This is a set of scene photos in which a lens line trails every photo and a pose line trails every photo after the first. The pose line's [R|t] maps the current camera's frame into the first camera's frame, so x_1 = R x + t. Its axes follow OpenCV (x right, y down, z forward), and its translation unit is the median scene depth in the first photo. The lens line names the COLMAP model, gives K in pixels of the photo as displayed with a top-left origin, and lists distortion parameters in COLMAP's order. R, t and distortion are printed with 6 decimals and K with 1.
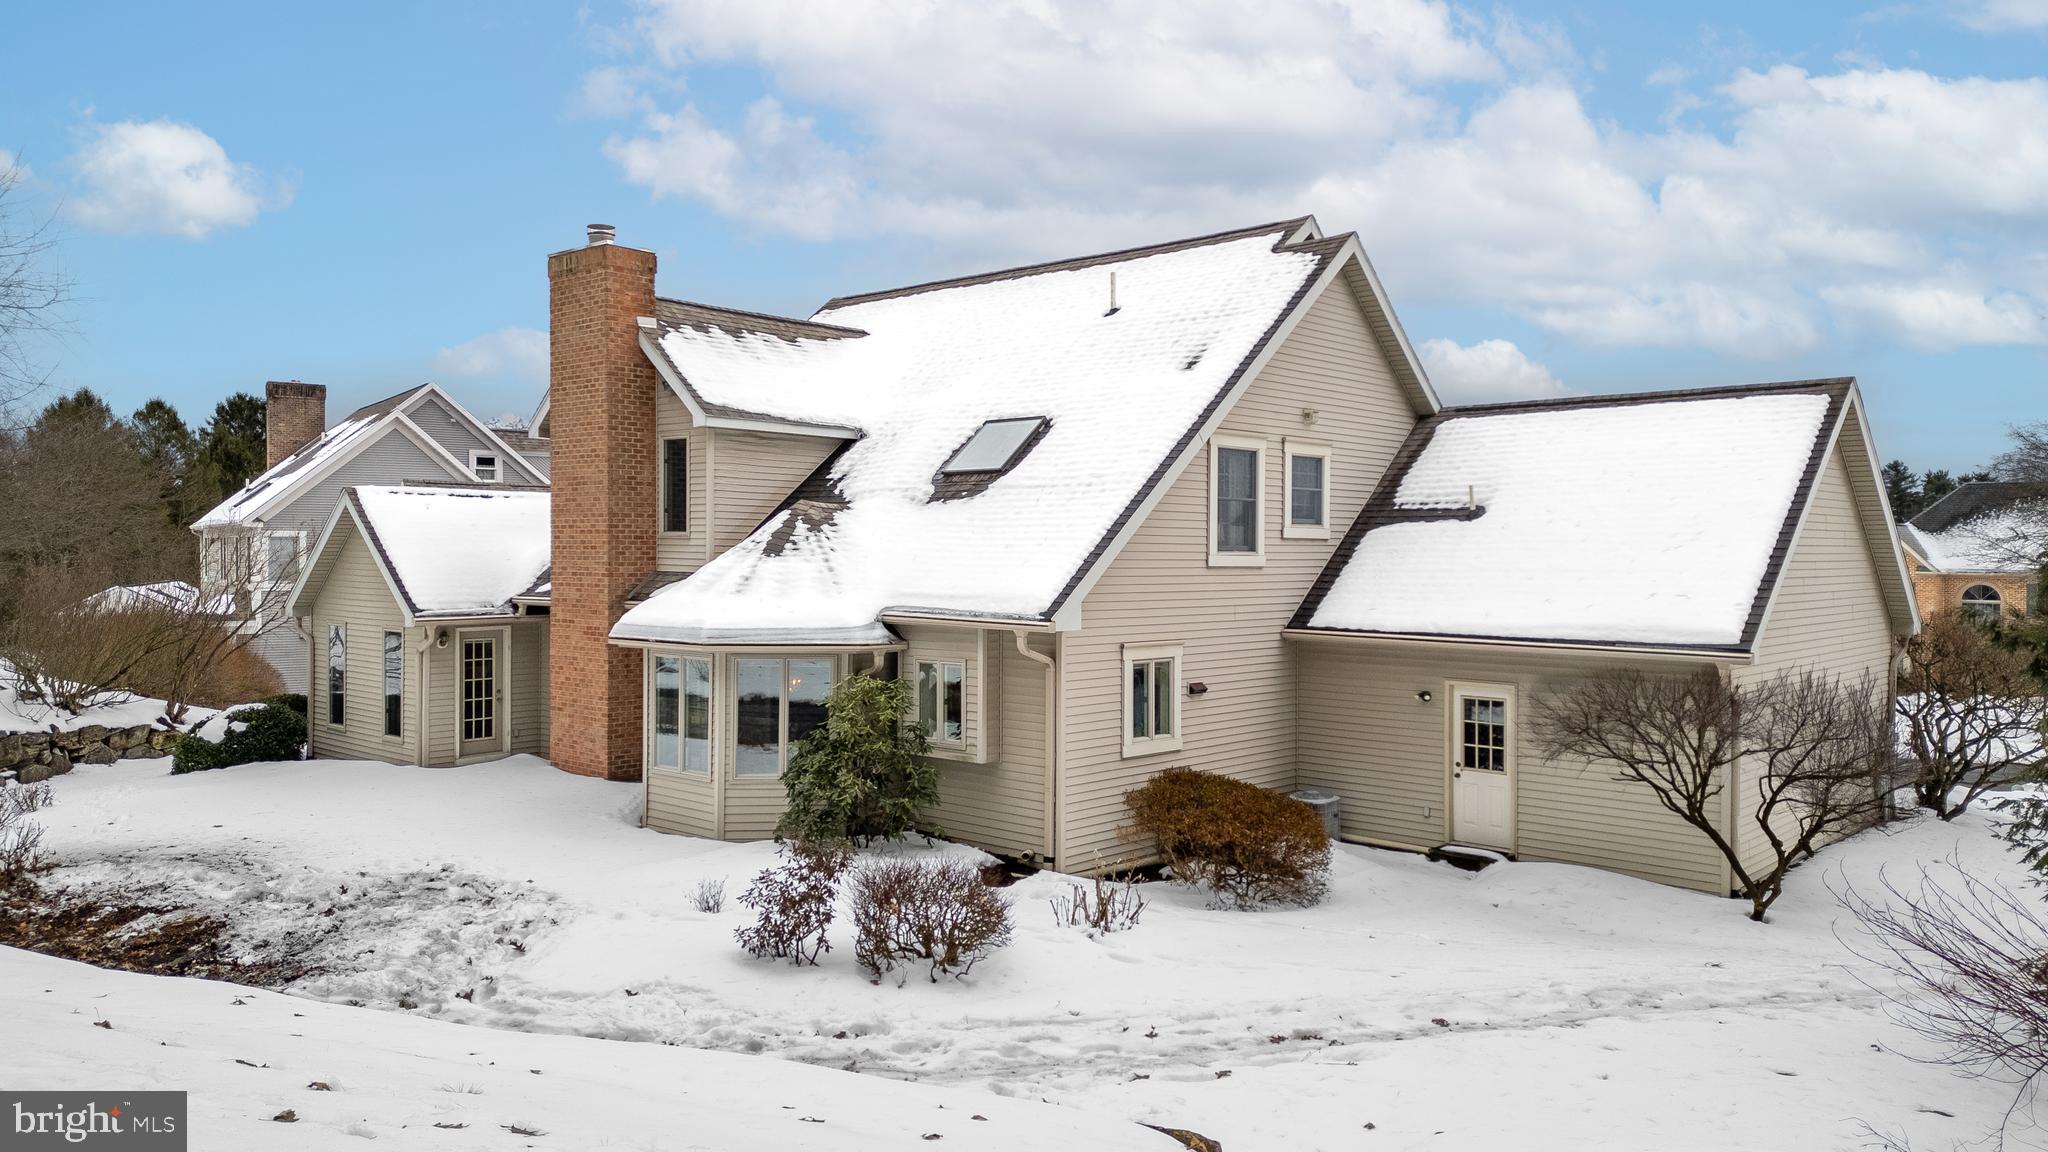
lens RADIAL K [[1415.7, 0, 1024.0], [0, 1415.7, 576.0], [0, 0, 1]] dist [0.124717, -0.148281]
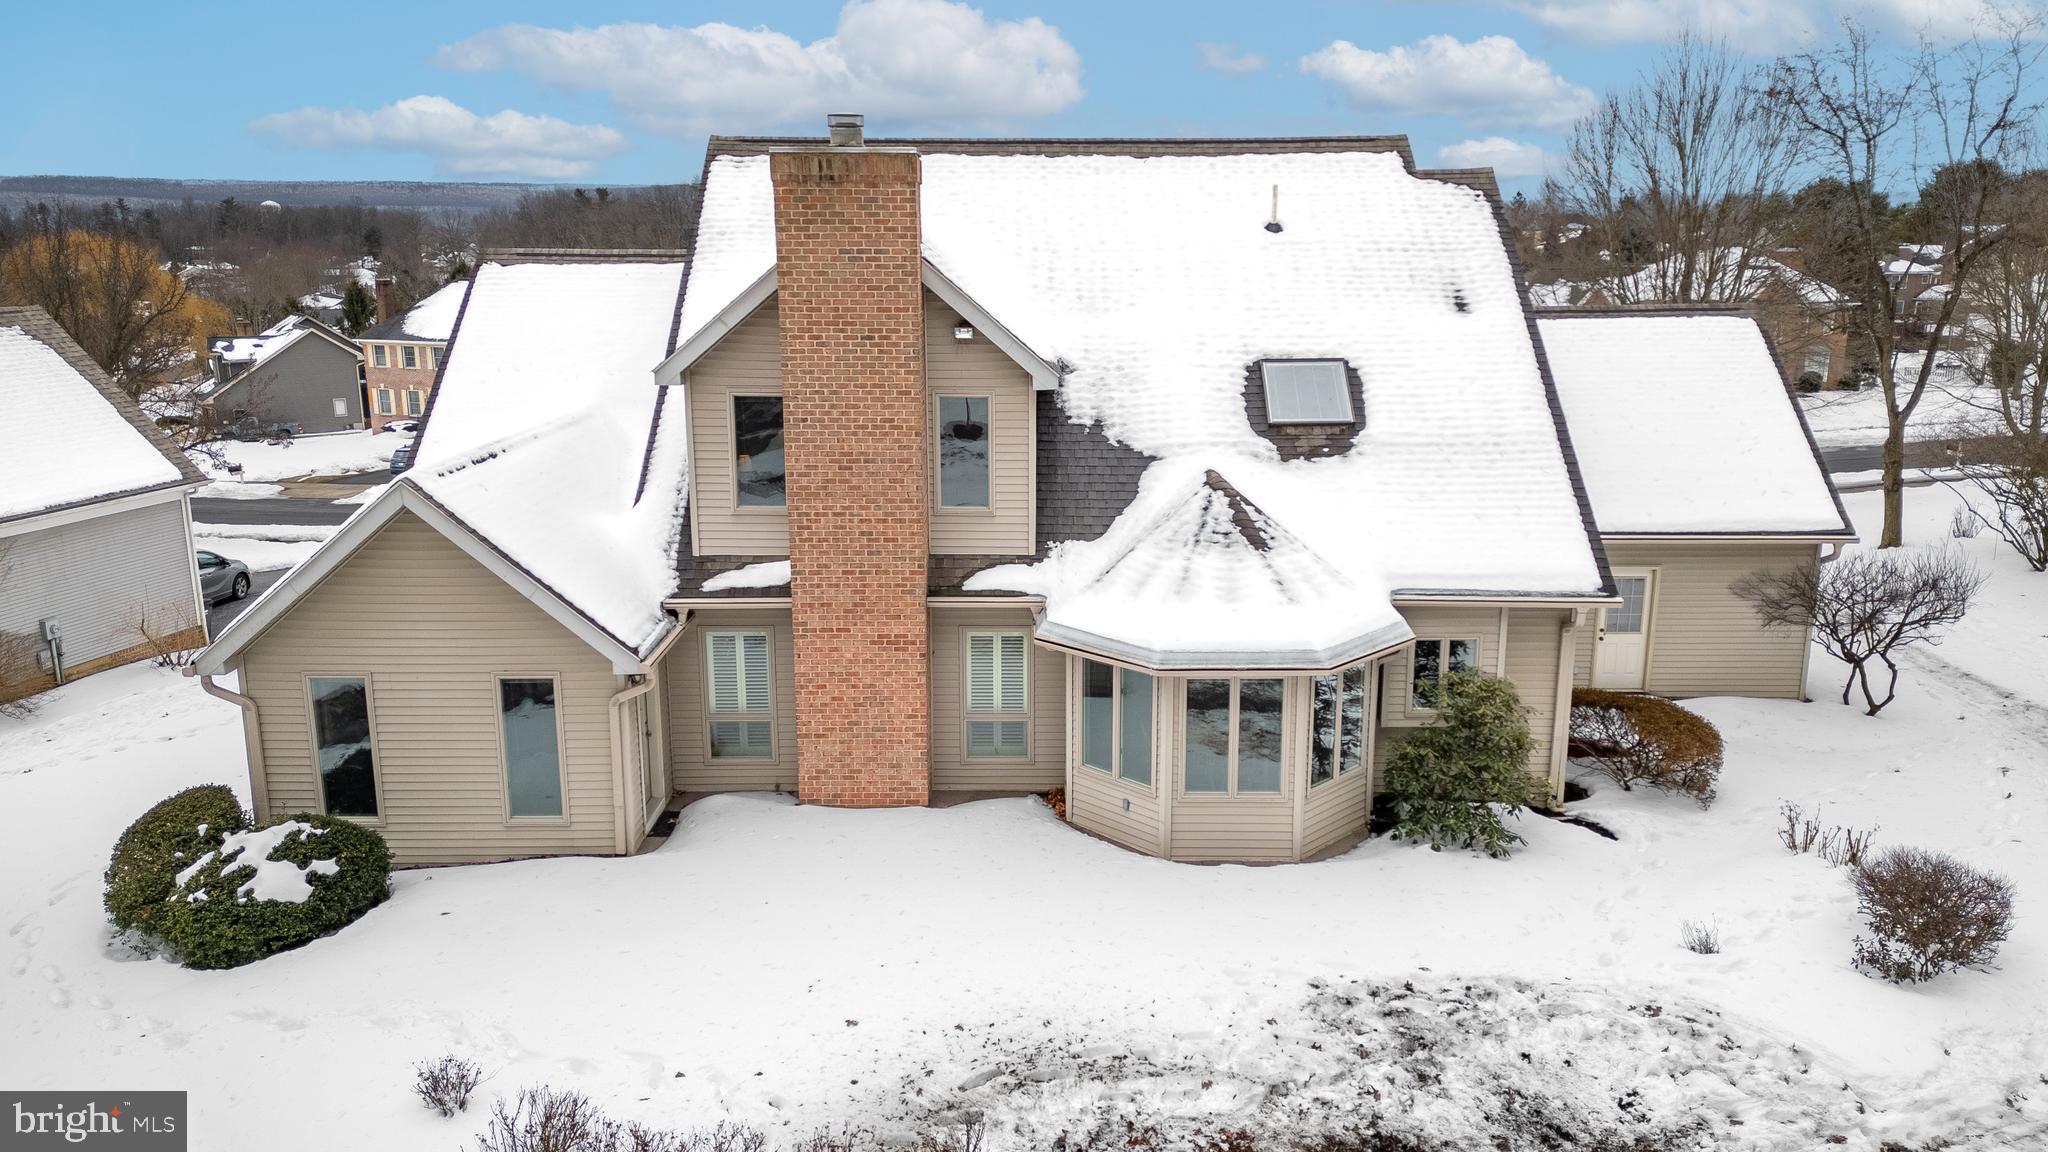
lens RADIAL K [[1415.7, 0, 1024.0], [0, 1415.7, 576.0], [0, 0, 1]] dist [0.124717, -0.148281]
pose [[0.749927, -0.158226, 0.642319, -0.699064], [0.020345, 0.976031, 0.216677, -0.157822], [-0.661207, -0.149424, 0.735172, 0.328941]]
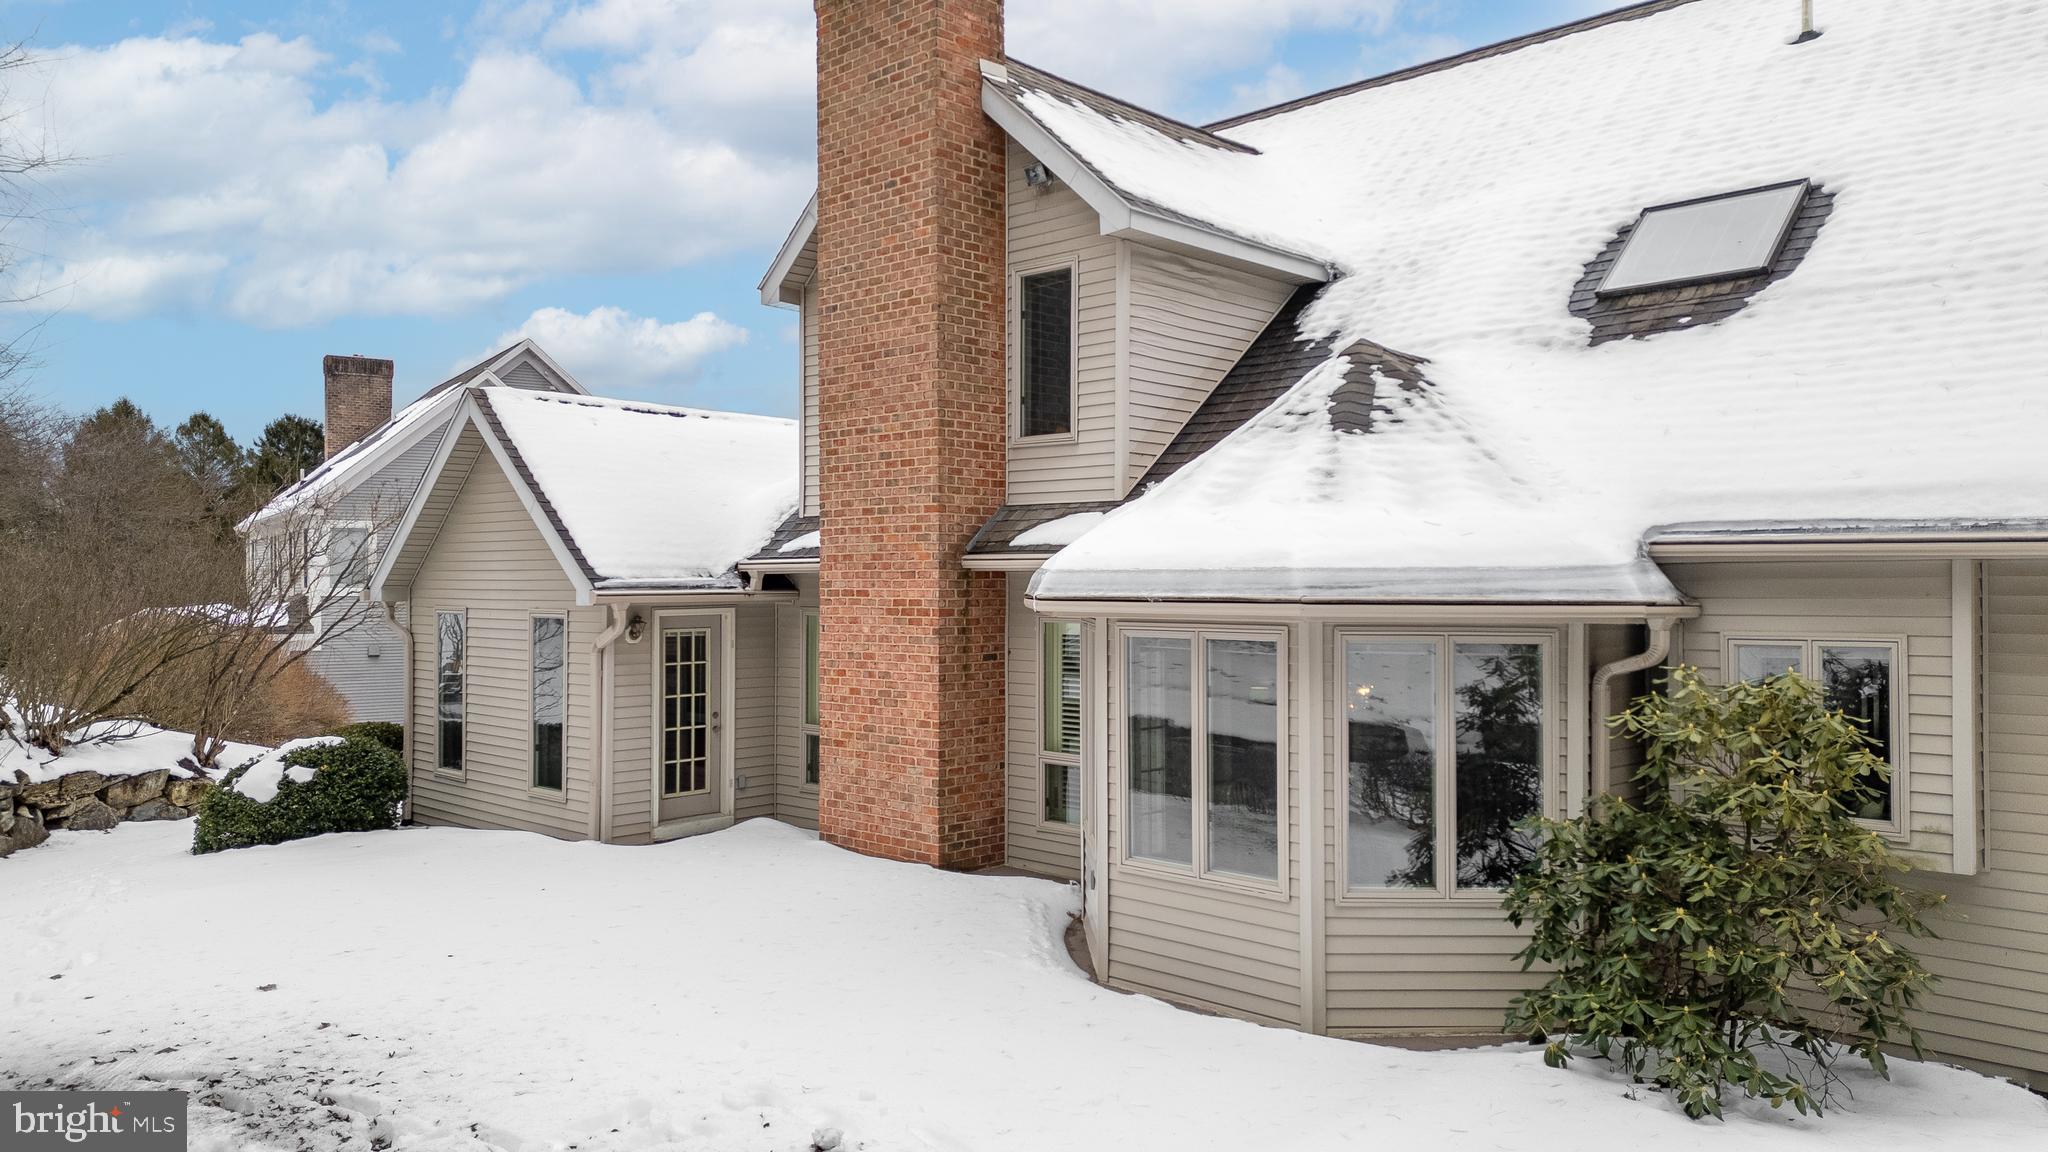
lens RADIAL K [[1434.4, 0, 1027.8], [0, 1434.4, 583.1], [0, 0, 1]] dist [0.130099, -0.161054]
pose [[0.999569, -0.006825, -0.028541, -0.216688], [0.006327, 0.999827, -0.017488, 0.035846], [0.028655, 0.017299, 0.999440, 0.388376]]
